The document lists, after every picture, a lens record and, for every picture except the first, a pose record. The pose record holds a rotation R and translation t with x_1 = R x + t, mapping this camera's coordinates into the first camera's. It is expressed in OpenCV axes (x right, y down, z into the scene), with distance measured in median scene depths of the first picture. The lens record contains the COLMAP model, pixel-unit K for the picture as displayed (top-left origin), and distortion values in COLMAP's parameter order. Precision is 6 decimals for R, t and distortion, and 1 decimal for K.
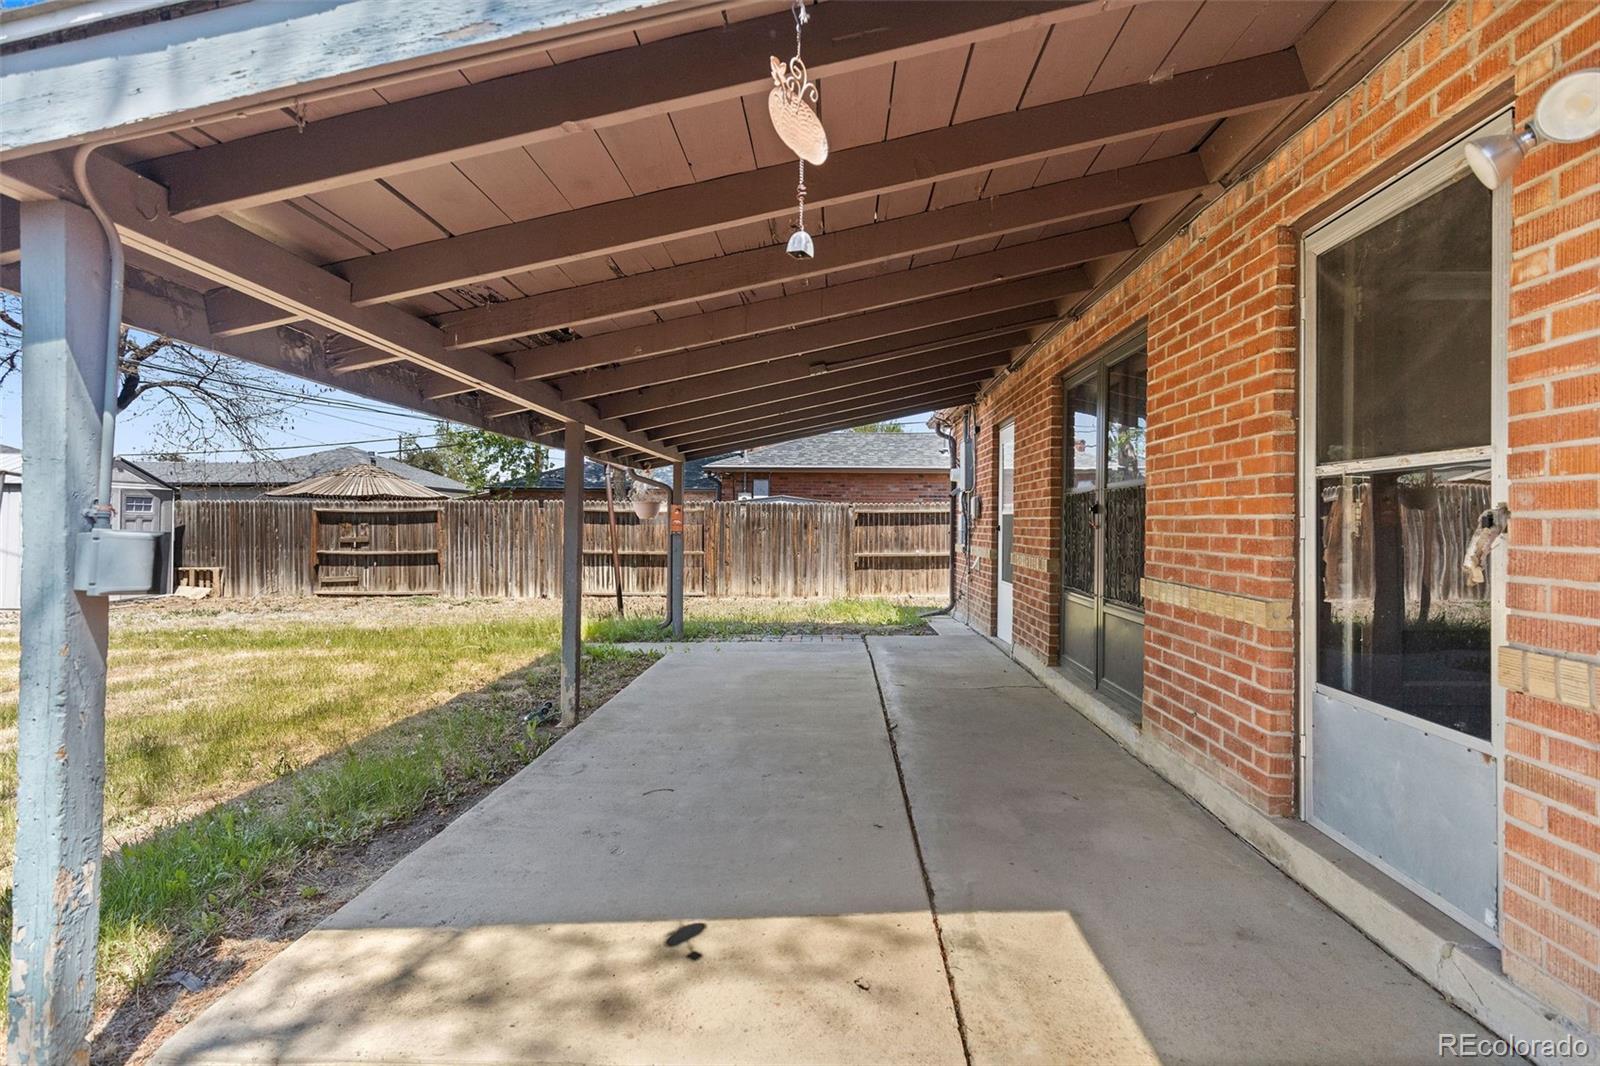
lens RADIAL K [[723.8, 0, 796.3], [0, 723.8, 524.8], [0, 0, 1]] dist [0.007429, -0.000487]
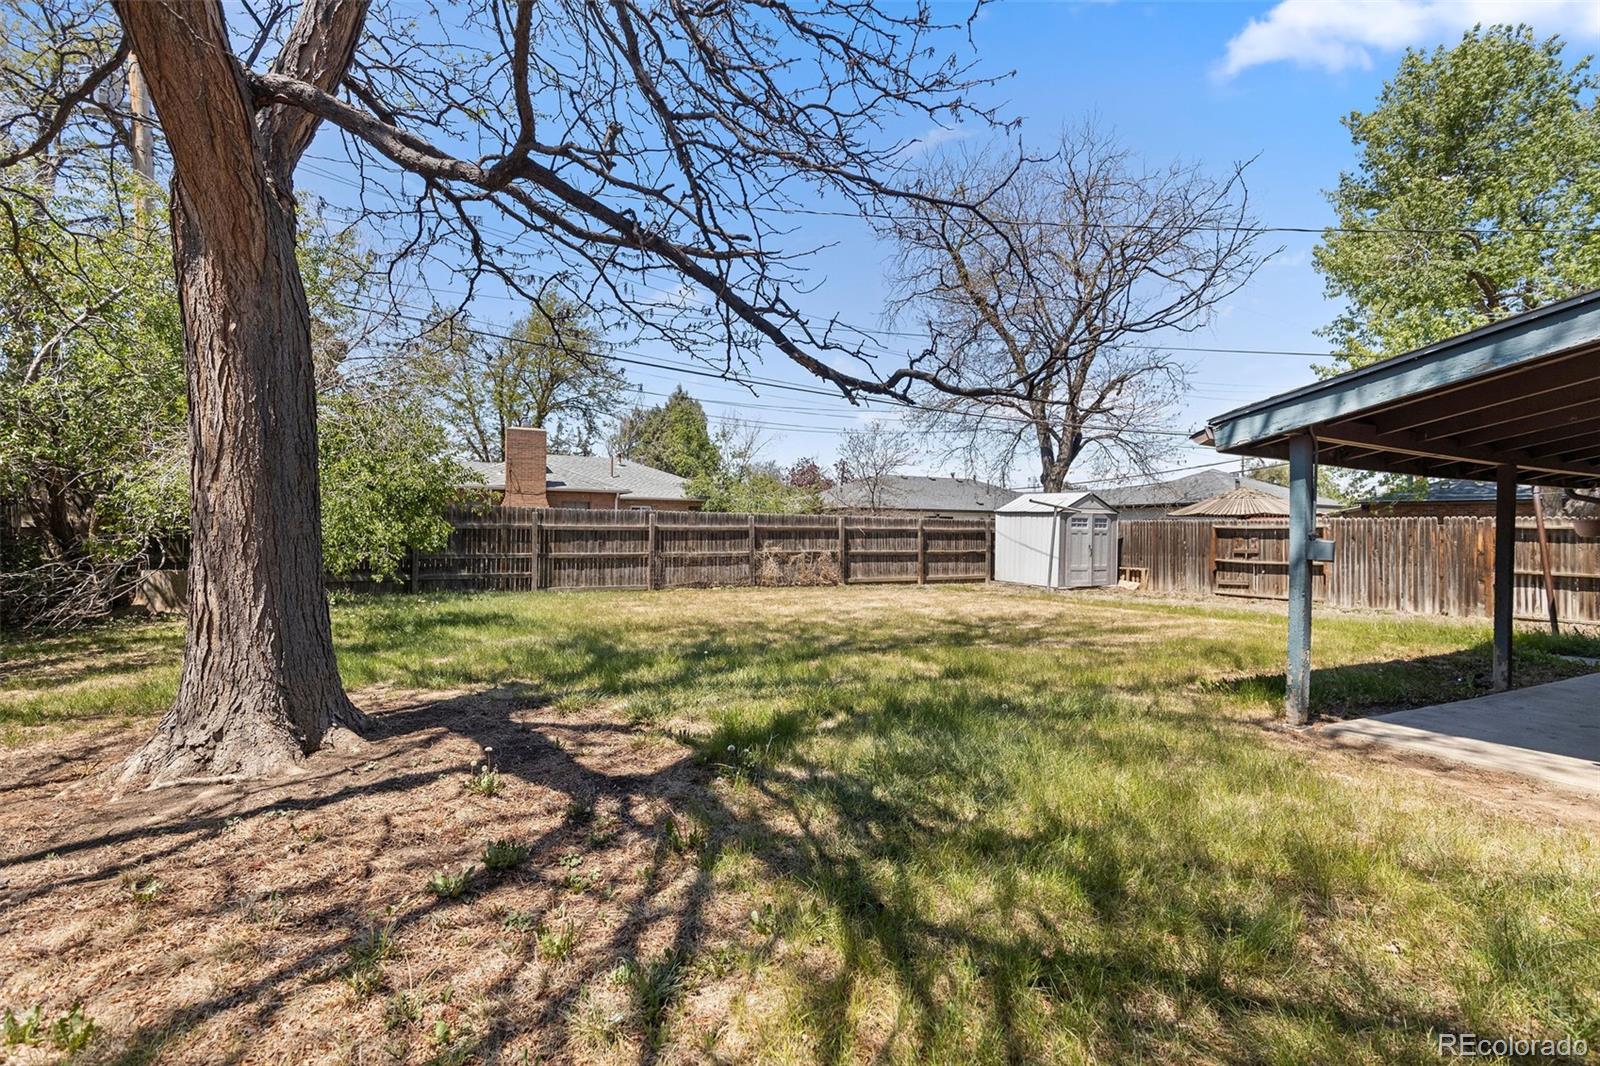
lens RADIAL K [[723.8, 0, 796.3], [0, 723.8, 524.8], [0, 0, 1]] dist [0.007429, -0.000487]
pose [[0.505234, -0.005098, -0.862968, 0.064735], [-0.011817, 0.999848, -0.012824, 0.000747], [0.862902, 0.016677, 0.505097, -0.273394]]
